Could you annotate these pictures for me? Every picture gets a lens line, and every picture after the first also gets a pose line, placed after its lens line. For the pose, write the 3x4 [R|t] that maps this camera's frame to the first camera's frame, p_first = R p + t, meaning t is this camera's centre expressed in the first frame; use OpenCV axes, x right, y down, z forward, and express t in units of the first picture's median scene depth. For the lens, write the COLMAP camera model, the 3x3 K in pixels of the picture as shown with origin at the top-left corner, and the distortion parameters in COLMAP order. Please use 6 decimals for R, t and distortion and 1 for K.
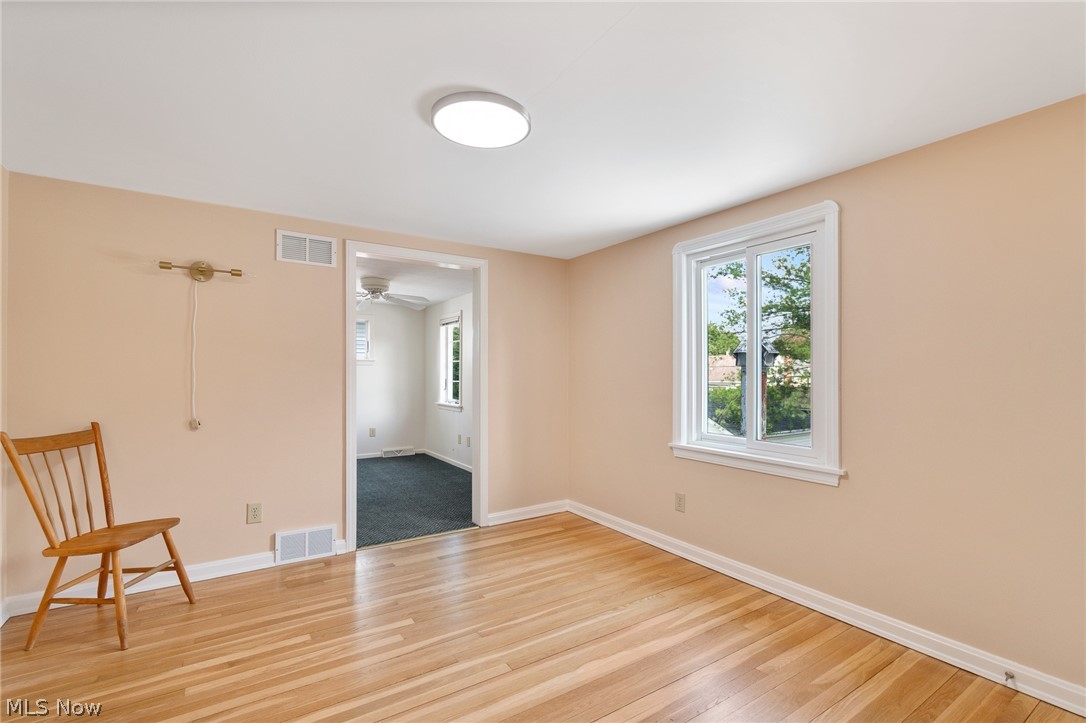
lens RADIAL K [[498.6, 0, 544.4], [0, 498.6, 366.7], [0, 0, 1]] dist [-0.001052, -0.000070]
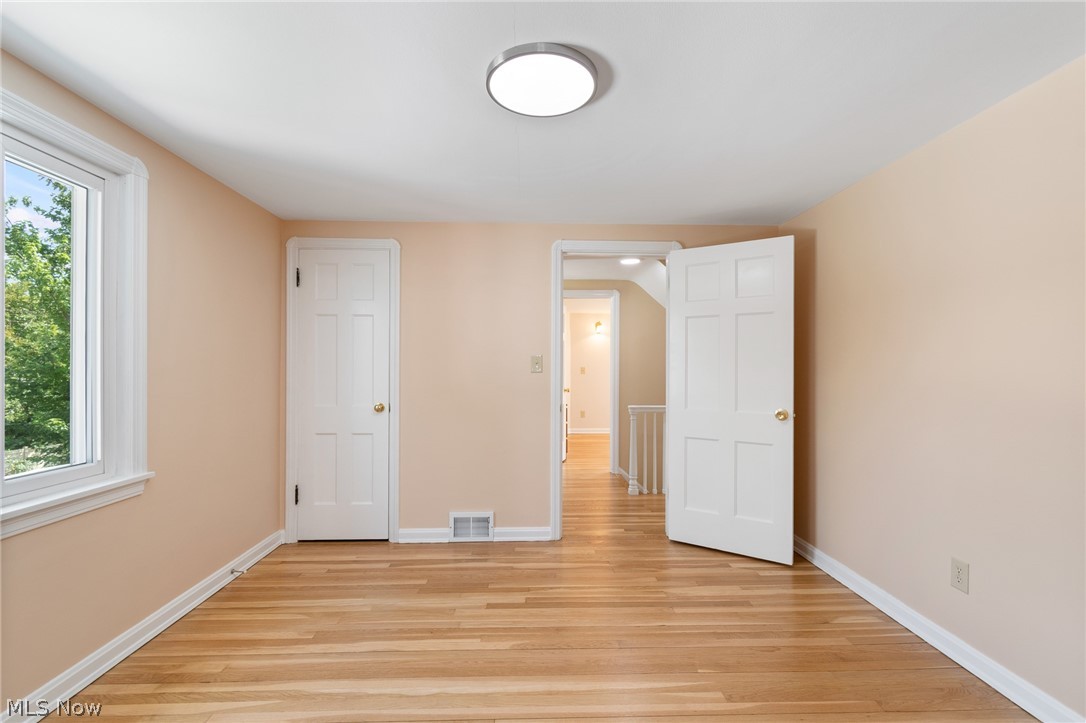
lens RADIAL K [[498.6, 0, 542.8], [0, 498.6, 365.0], [0, 0, 1]] dist [-0.001052, -0.000070]
pose [[-0.856746, 0.001245, 0.515738, -0.172293], [-0.006176, 0.999901, -0.012674, 0.007588], [-0.515702, -0.014044, -0.856653, 0.513250]]
